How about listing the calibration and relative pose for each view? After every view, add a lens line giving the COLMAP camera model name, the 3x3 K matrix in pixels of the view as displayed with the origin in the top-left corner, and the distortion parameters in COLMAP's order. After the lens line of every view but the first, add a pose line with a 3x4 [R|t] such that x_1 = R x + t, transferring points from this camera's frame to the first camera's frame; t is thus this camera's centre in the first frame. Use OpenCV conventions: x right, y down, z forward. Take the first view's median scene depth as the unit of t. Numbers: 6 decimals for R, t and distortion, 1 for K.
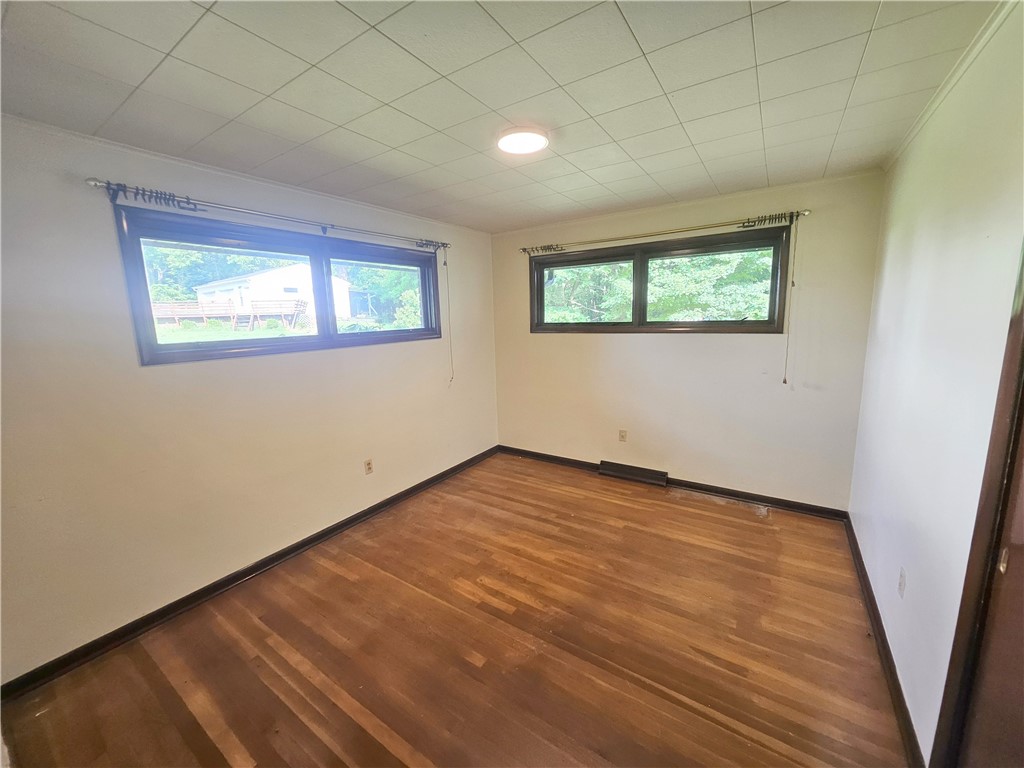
lens RADIAL K [[401.5, 0, 502.3], [0, 401.5, 384.1], [0, 0, 1]] dist [-0.001061, -0.000145]
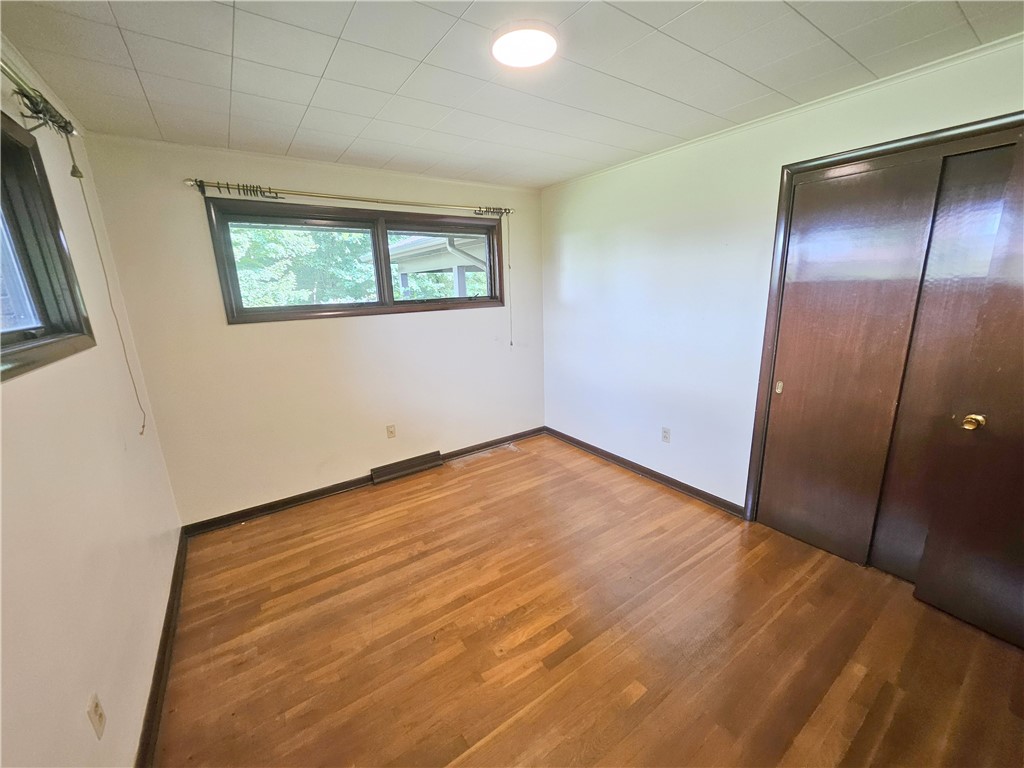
lens RADIAL K [[401.5, 0, 502.3], [0, 401.5, 384.1], [0, 0, 1]] dist [-0.001061, -0.000145]
pose [[0.364005, -0.203300, 0.908939, -0.495407], [0.180552, 0.972778, 0.145273, -0.072047], [-0.913729, 0.111230, 0.390802, 0.528008]]
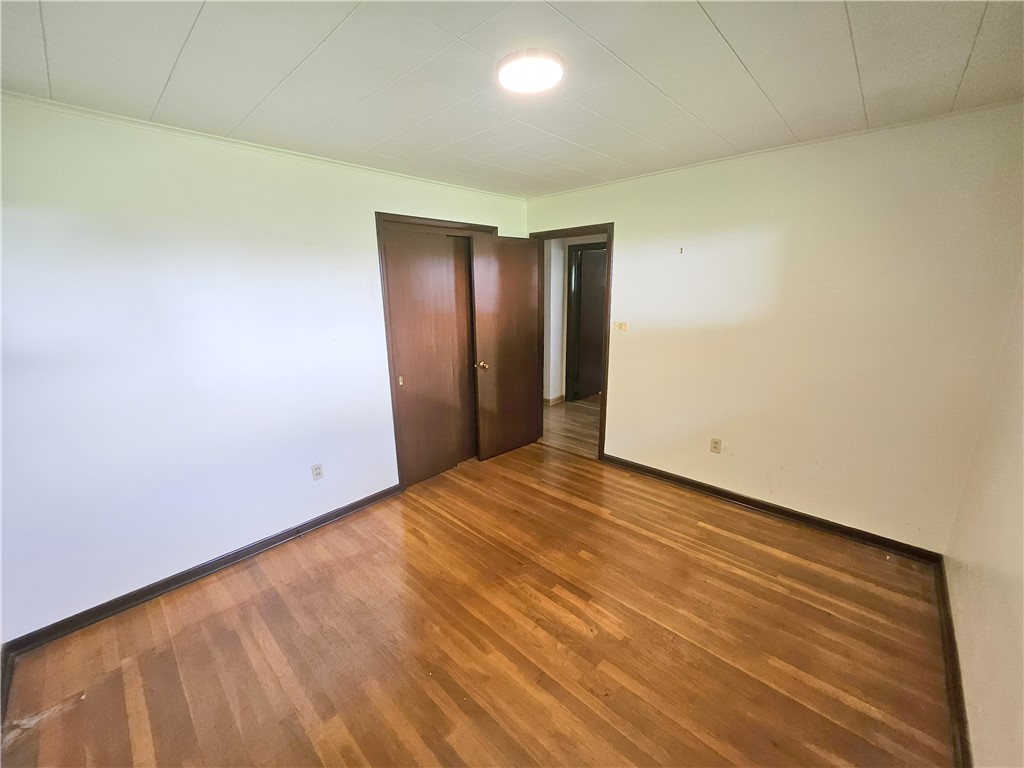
lens RADIAL K [[401.5, 0, 502.3], [0, 401.5, 384.1], [0, 0, 1]] dist [-0.001061, -0.000145]
pose [[-0.985769, 0.009278, 0.167847, -0.012498], [0.075644, 0.916157, 0.393617, -0.235160], [-0.150122, 0.400712, -0.903822, 1.247653]]
